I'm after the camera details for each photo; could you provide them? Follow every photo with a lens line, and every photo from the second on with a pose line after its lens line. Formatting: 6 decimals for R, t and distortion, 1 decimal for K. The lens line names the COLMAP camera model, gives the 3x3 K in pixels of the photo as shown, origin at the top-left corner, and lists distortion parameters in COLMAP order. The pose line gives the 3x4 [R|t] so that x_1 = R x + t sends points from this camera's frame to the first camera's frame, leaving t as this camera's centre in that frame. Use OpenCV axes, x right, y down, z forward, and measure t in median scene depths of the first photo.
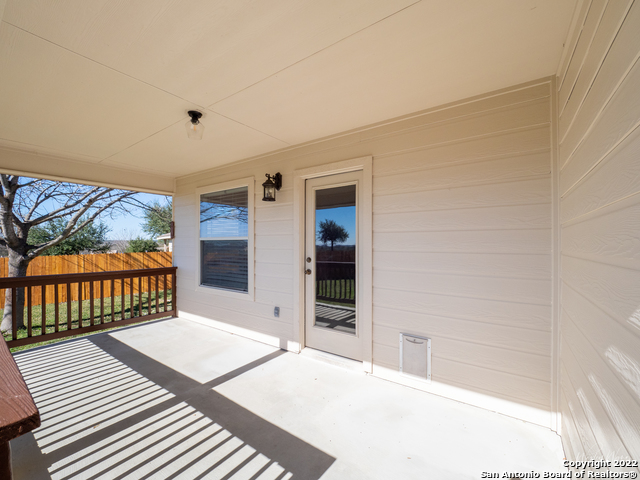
lens RADIAL K [[268.9, 0, 318.2], [0, 268.9, 243.5], [0, 0, 1]] dist [-0.021083, 0.000057]
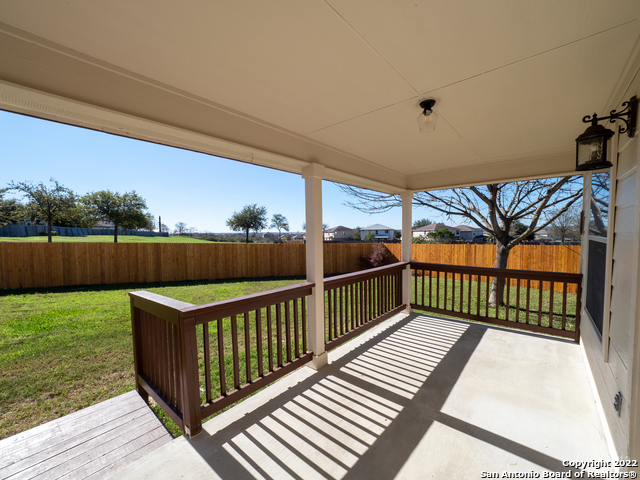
lens RADIAL K [[268.9, 0, 318.2], [0, 268.9, 243.5], [0, 0, 1]] dist [-0.021083, 0.000057]
pose [[-0.096908, 0.044645, -0.994292, 0.333067], [0.009052, 0.998992, 0.043974, -0.046821], [0.995252, -0.004739, -0.097214, 0.520752]]
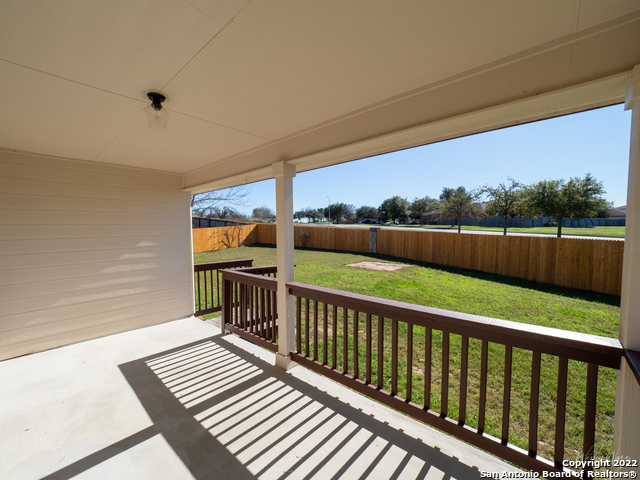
lens RADIAL K [[268.9, 0, 318.2], [0, 268.9, 243.5], [0, 0, 1]] dist [-0.021083, 0.000057]
pose [[-0.992969, 0.006432, 0.118197, -0.752461], [0.013236, 0.998294, 0.056871, -0.053986], [-0.117630, 0.058036, -0.991360, 1.273000]]
